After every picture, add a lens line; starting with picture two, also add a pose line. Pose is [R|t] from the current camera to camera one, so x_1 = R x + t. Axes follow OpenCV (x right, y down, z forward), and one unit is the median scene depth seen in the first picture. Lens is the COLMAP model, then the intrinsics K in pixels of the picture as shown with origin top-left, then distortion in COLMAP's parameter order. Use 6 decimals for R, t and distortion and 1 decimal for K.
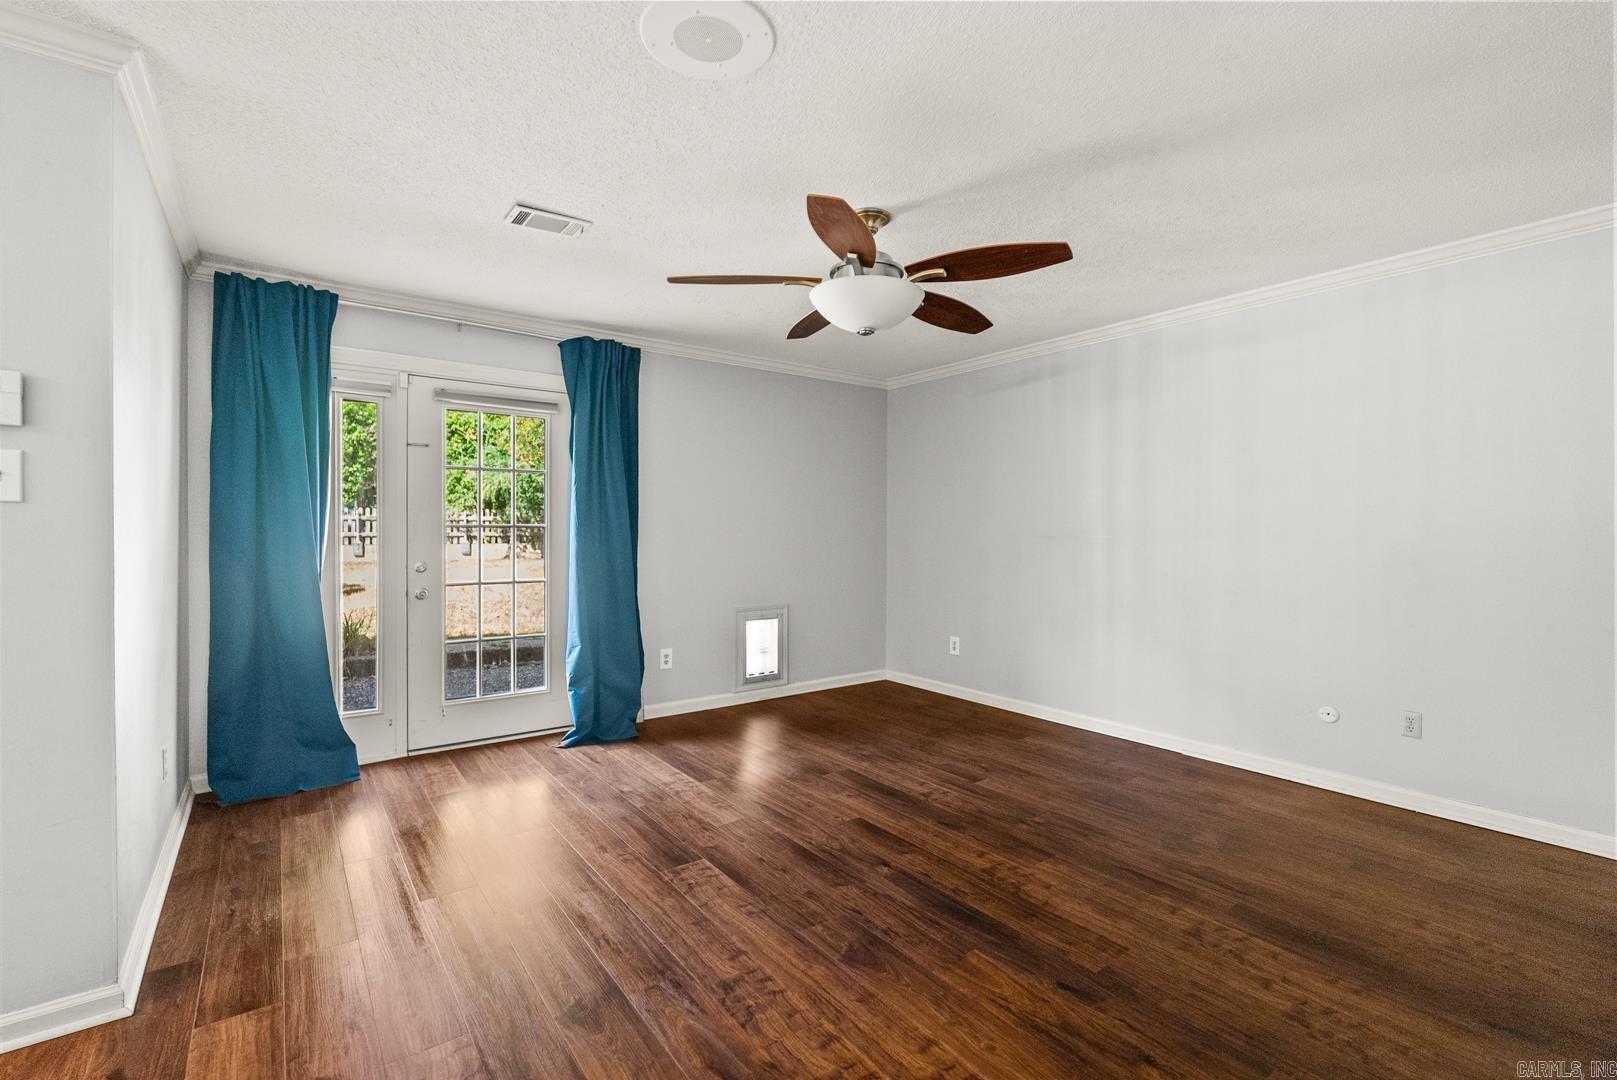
lens RADIAL K [[722.4, 0, 805.4], [0, 722.4, 533.6], [0, 0, 1]] dist [-0.000757, 0.000496]
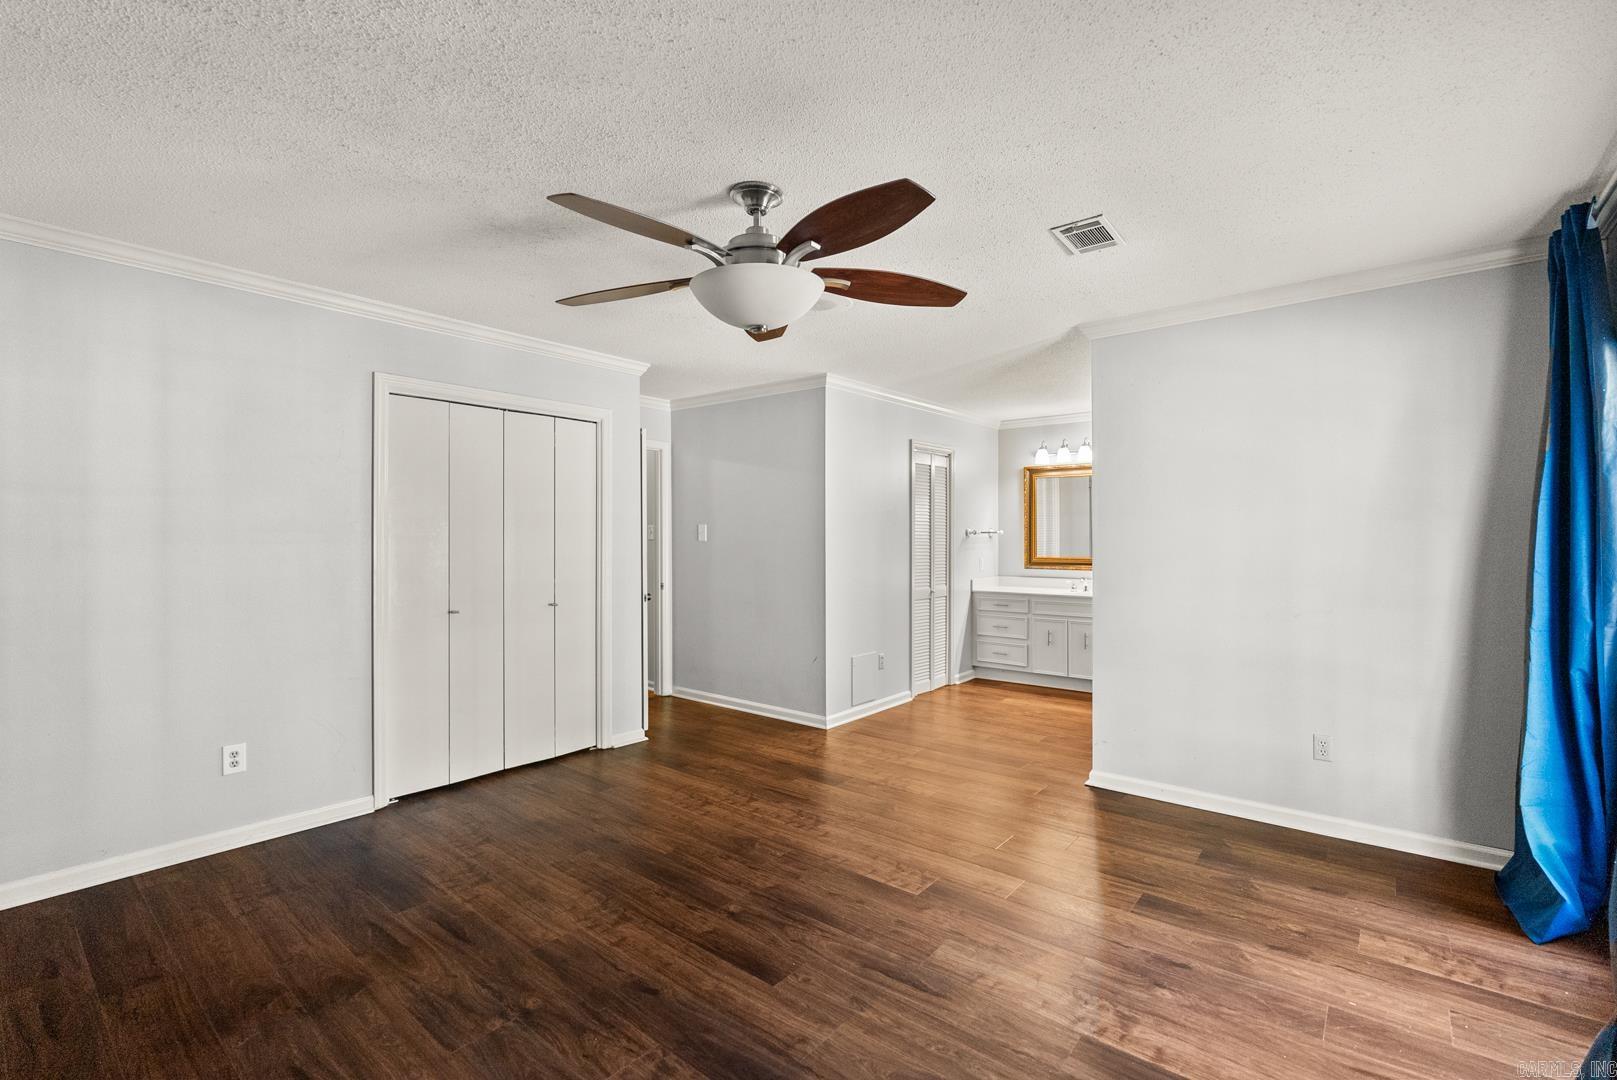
lens RADIAL K [[722.4, 0, 805.4], [0, 722.4, 533.6], [0, 0, 1]] dist [-0.000757, 0.000496]
pose [[-0.971667, -0.003113, -0.236335, 0.251321], [-0.003056, 0.999995, -0.000607, -0.040101], [0.236336, 0.000133, -0.971671, 2.010296]]
